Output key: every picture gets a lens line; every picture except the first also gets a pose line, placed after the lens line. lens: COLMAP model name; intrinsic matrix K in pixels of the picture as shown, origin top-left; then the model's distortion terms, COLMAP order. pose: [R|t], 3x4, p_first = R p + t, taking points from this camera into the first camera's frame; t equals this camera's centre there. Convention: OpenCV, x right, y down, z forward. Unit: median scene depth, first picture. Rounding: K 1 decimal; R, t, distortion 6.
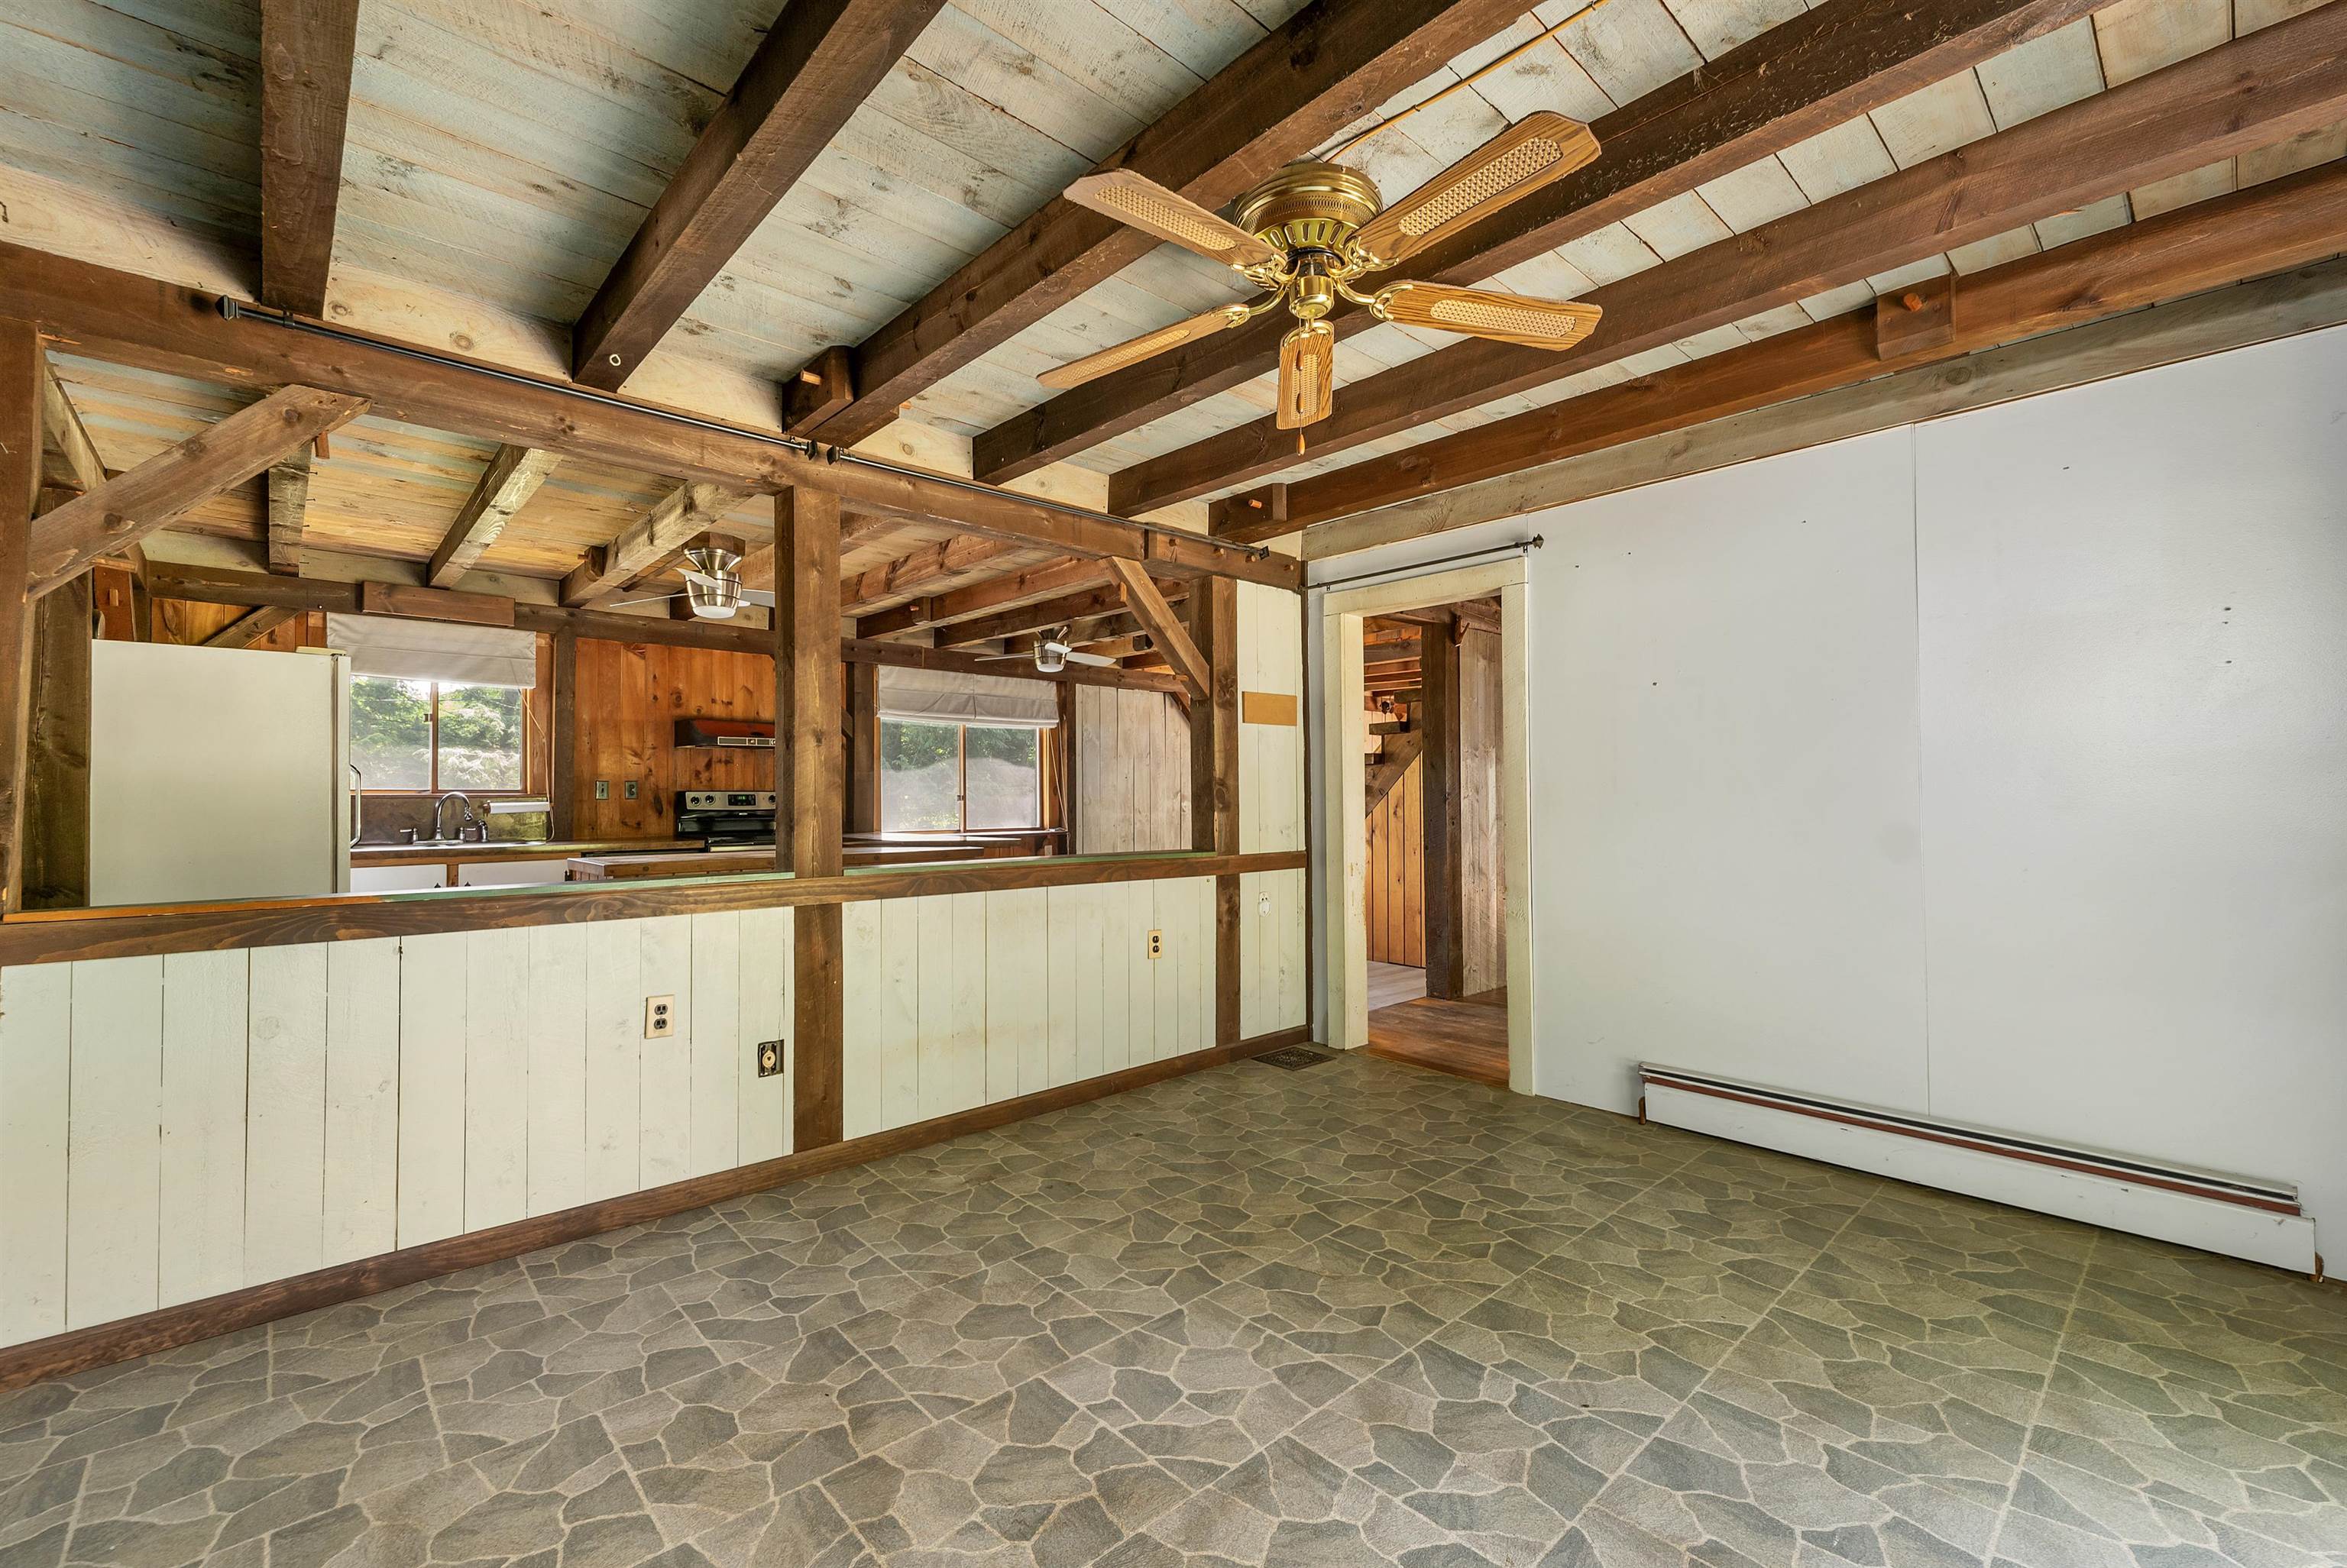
lens RADIAL K [[979.4, 0, 1167.1], [0, 979.4, 775.4], [0, 0, 1]] dist [0.003264, 0.000884]
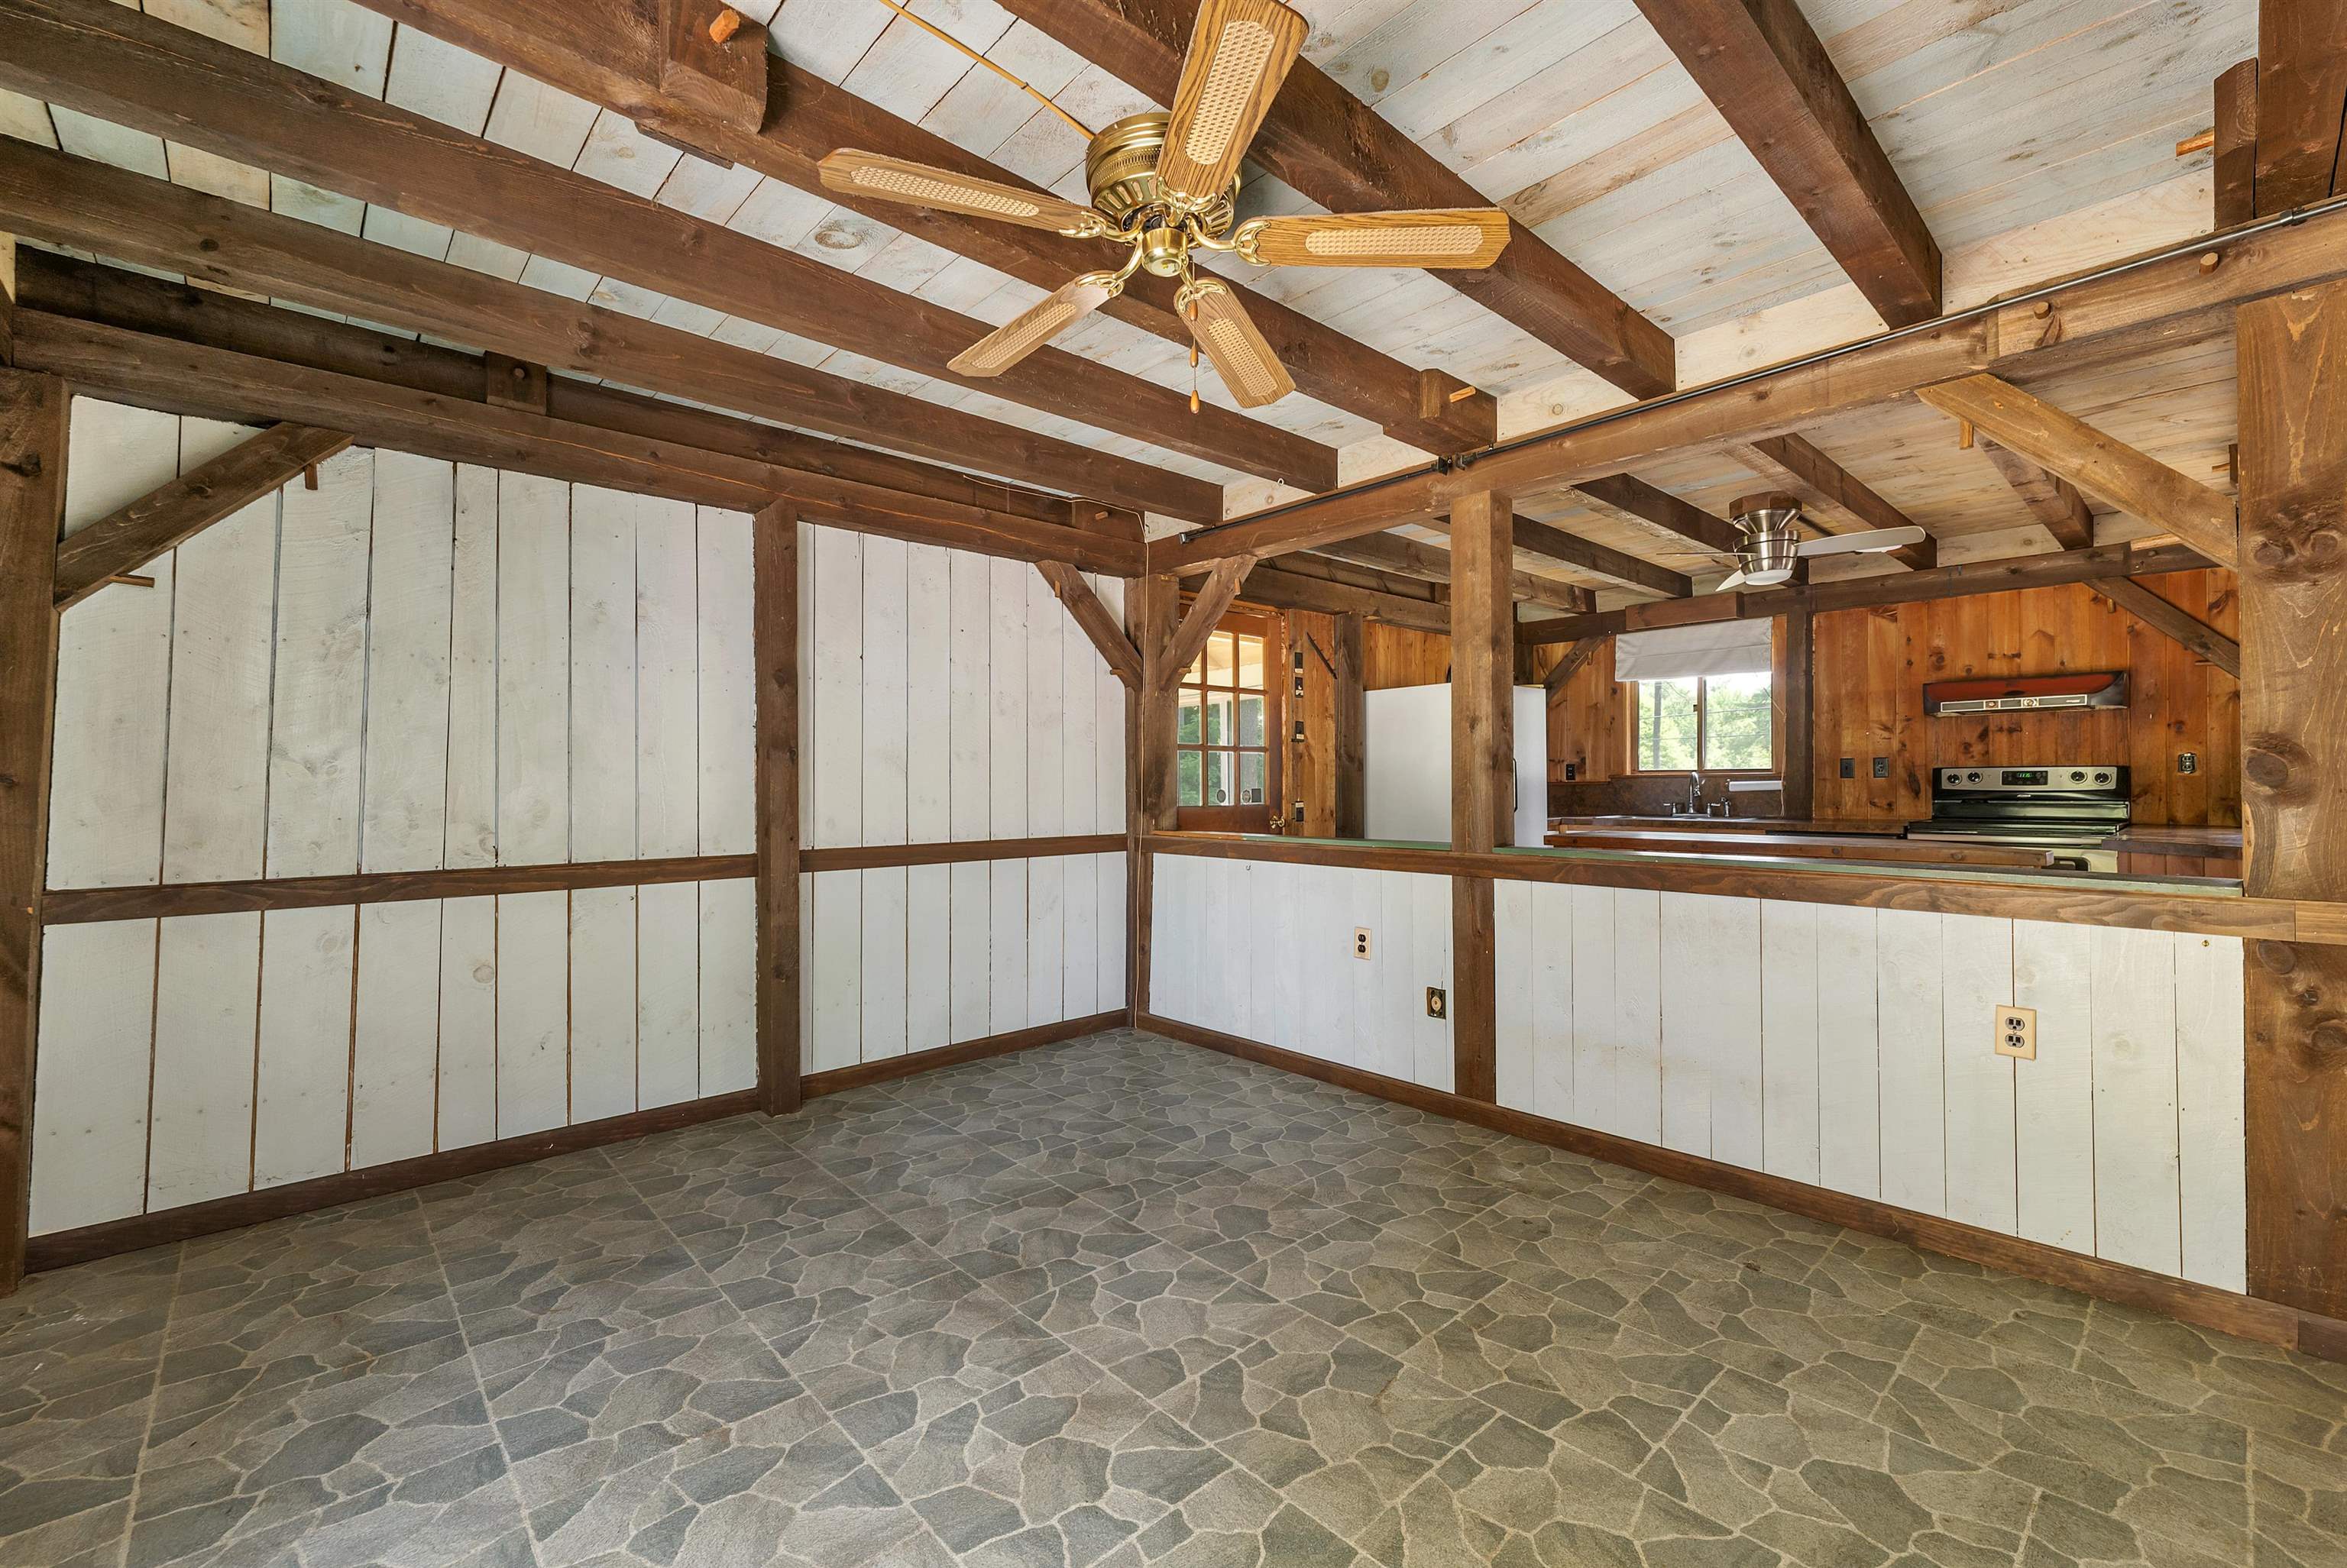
lens RADIAL K [[979.4, 0, 1166.6], [0, 979.4, 782.4], [0, 0, 1]] dist [0.003264, 0.000884]
pose [[-0.001674, 0.002530, -0.999995, 0.708389], [0.028818, 0.999582, 0.002481, 0.013727], [0.999583, -0.028814, -0.001746, 0.644438]]
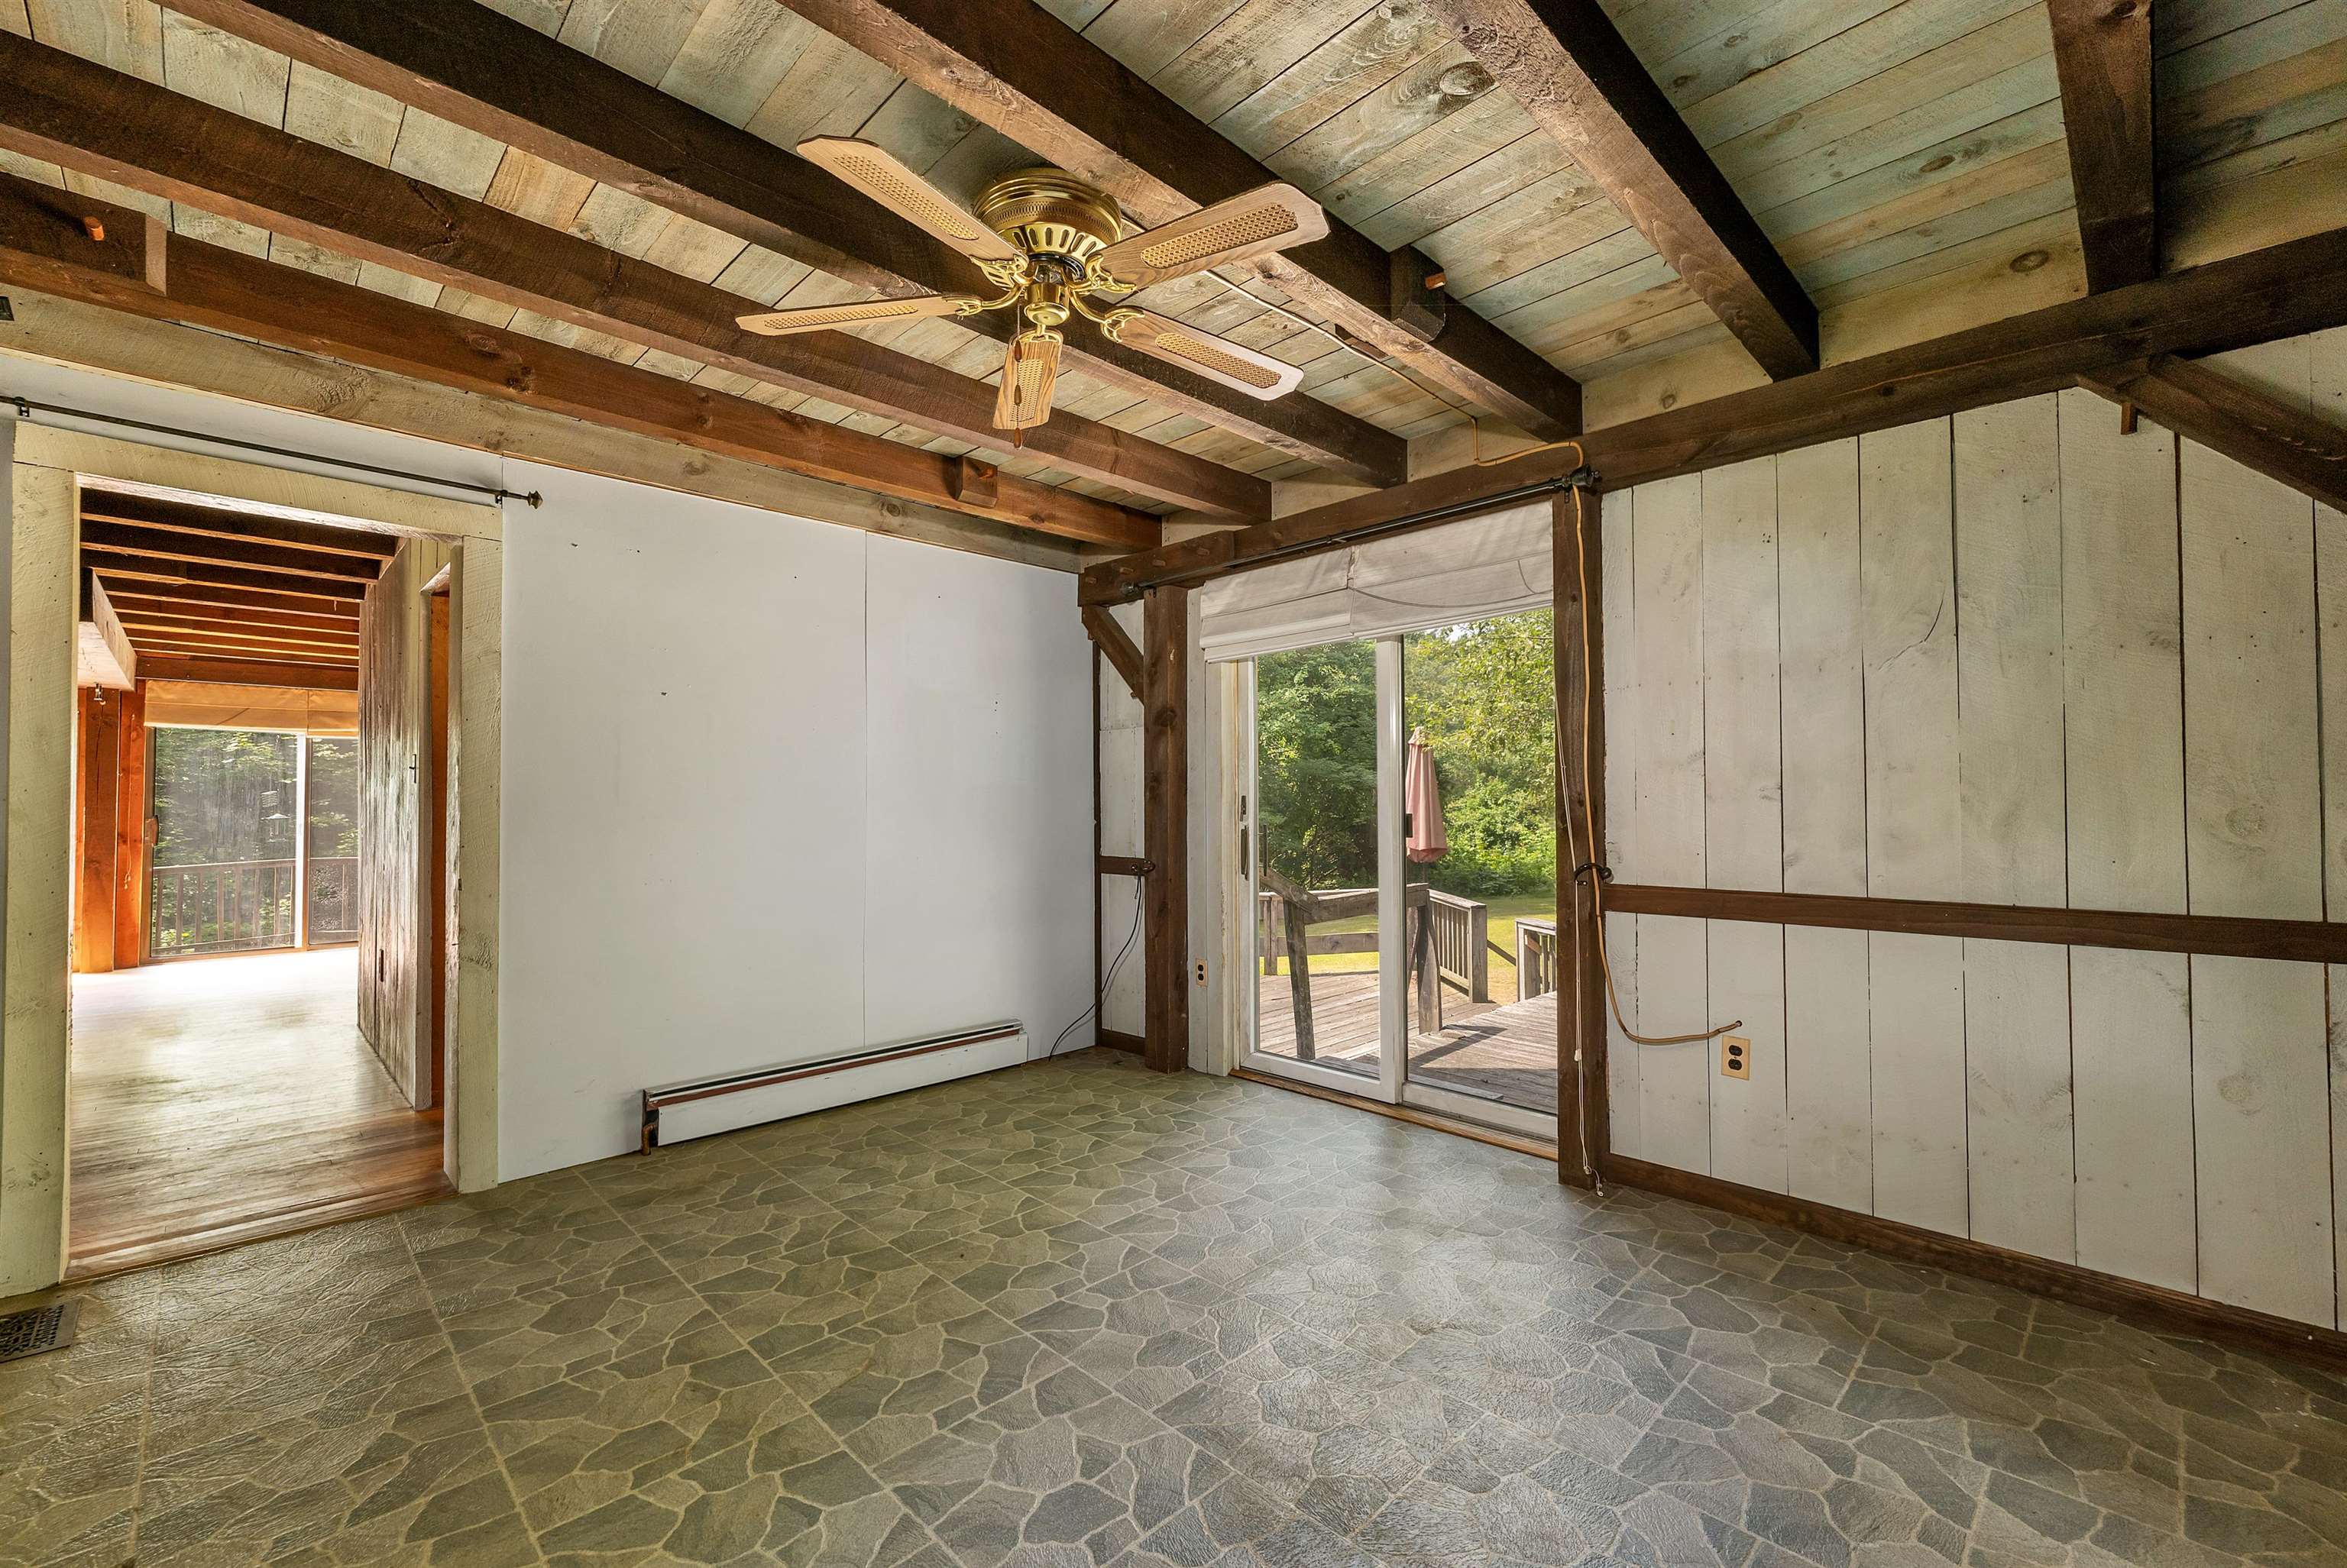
lens RADIAL K [[979.4, 0, 1166.3], [0, 979.4, 782.9], [0, 0, 1]] dist [0.003264, 0.000884]
pose [[-0.031918, 0.028160, 0.999094, -0.540664], [-0.017093, 0.999441, -0.028716, 0.015897], [-0.999344, -0.017994, -0.031419, 0.587727]]
